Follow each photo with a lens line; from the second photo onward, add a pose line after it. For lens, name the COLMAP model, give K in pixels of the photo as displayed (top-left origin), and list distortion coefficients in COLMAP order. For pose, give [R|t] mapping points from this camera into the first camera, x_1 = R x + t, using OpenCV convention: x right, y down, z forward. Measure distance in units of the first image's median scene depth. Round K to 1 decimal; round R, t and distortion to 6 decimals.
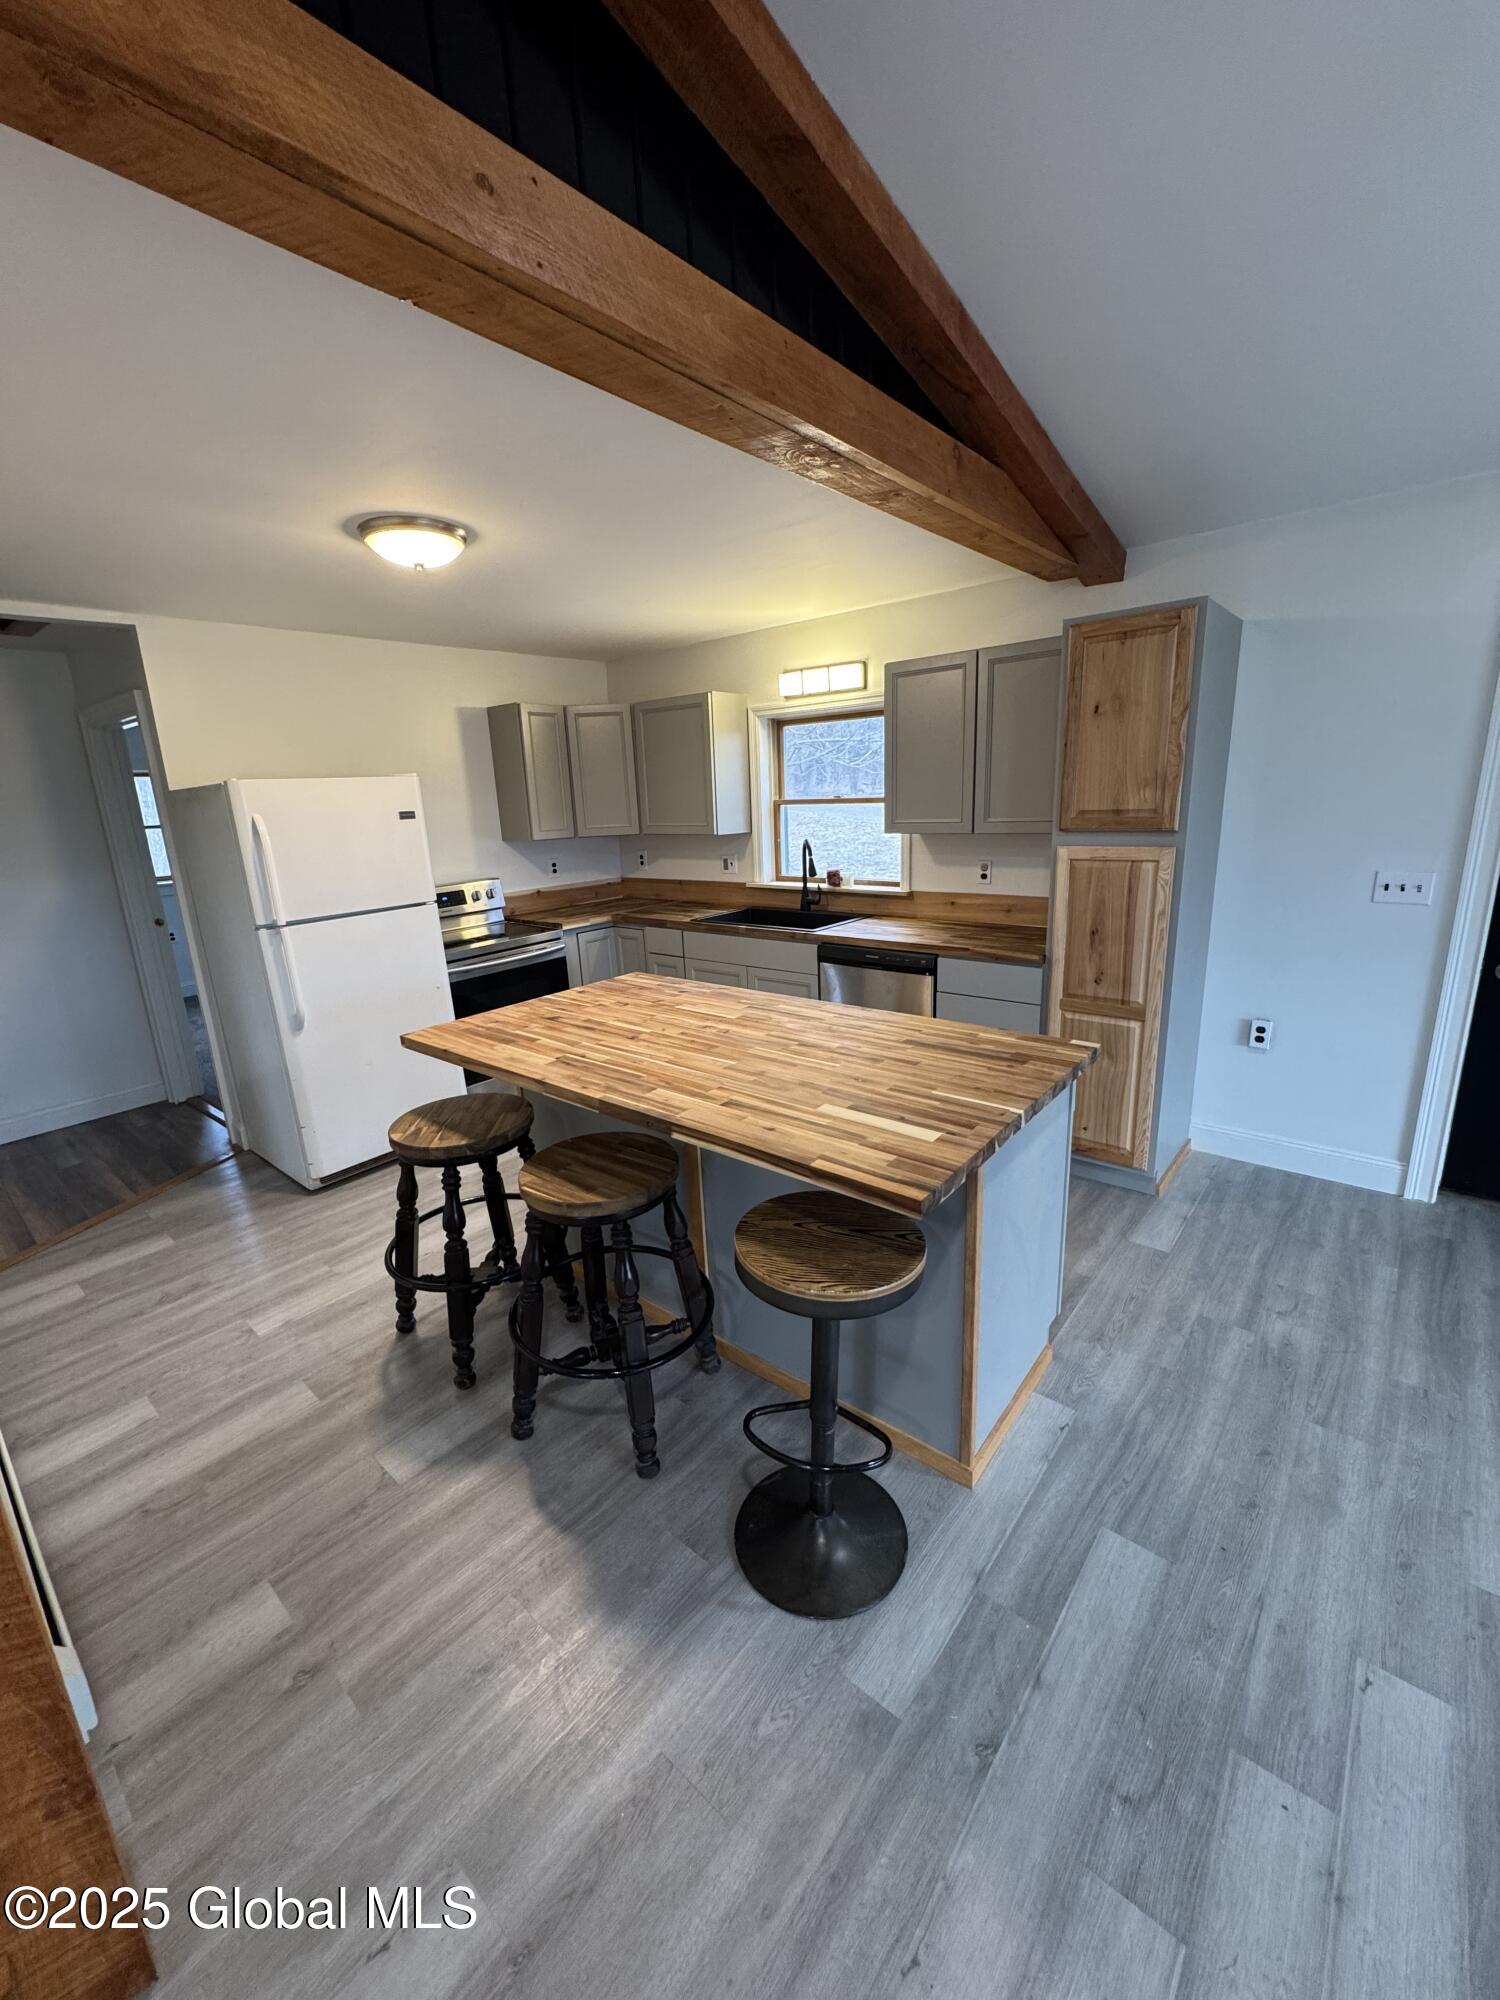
lens RADIAL K [[796.3, 0, 750.0], [0, 796.3, 1000.0], [0, 0, 1]] dist [-0.002408, 0.000497]
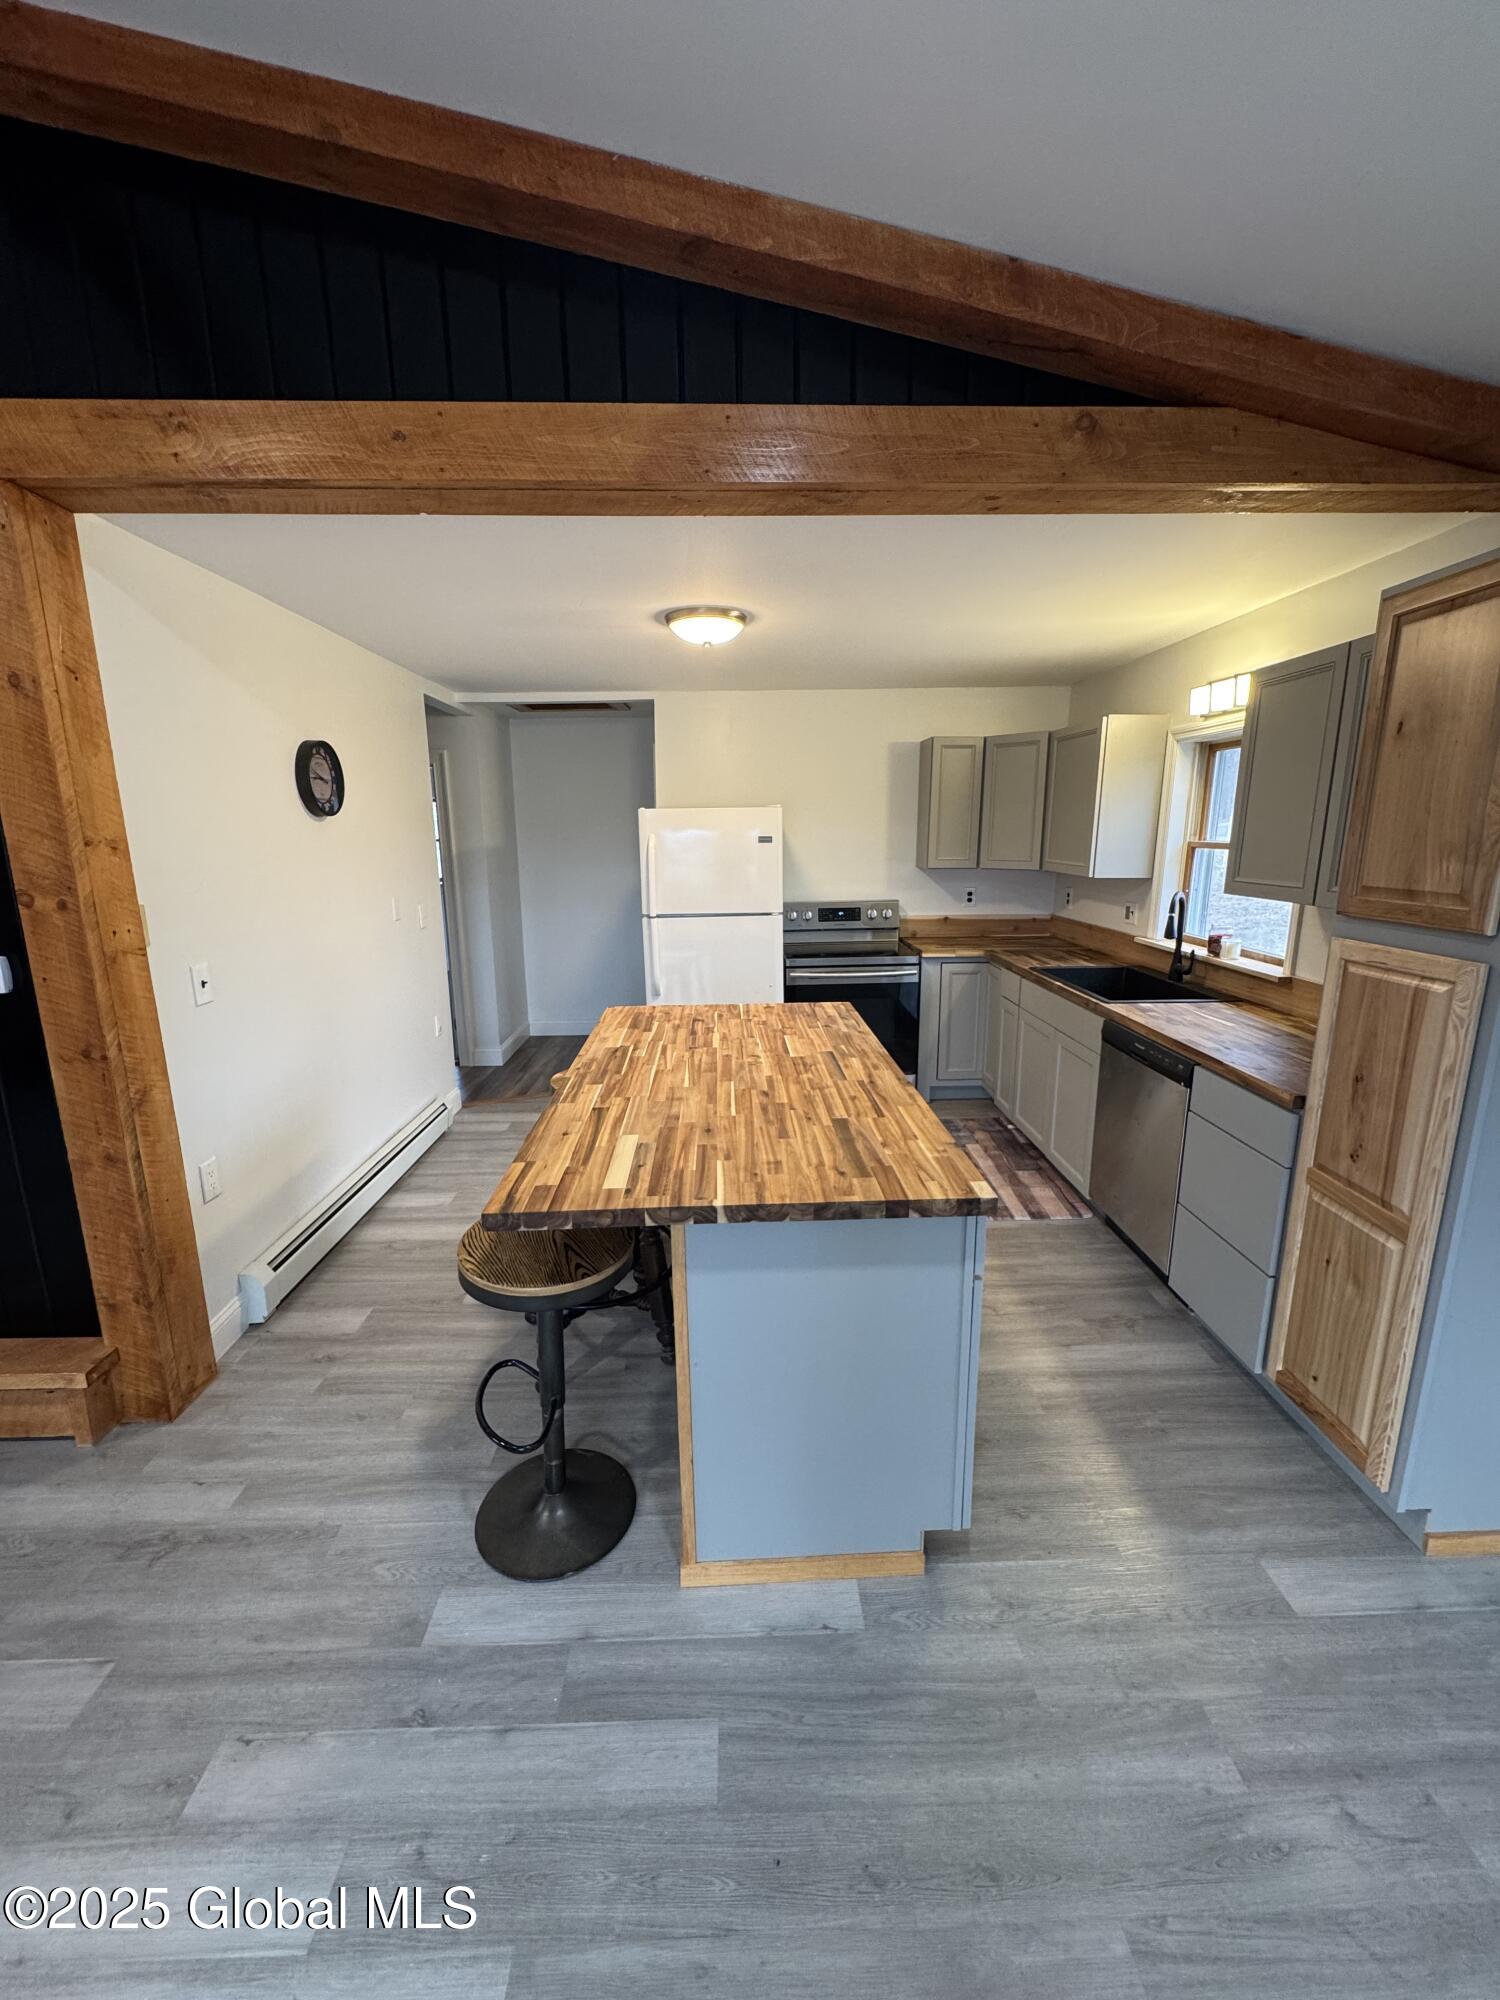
lens RADIAL K [[796.3, 0, 750.0], [0, 796.3, 1000.0], [0, 0, 1]] dist [-0.002408, 0.000497]
pose [[0.663417, 0.193664, -0.722753, 0.687777], [-0.208553, 0.975506, 0.069958, -0.111068], [0.718598, 0.104321, 0.687556, 0.269336]]
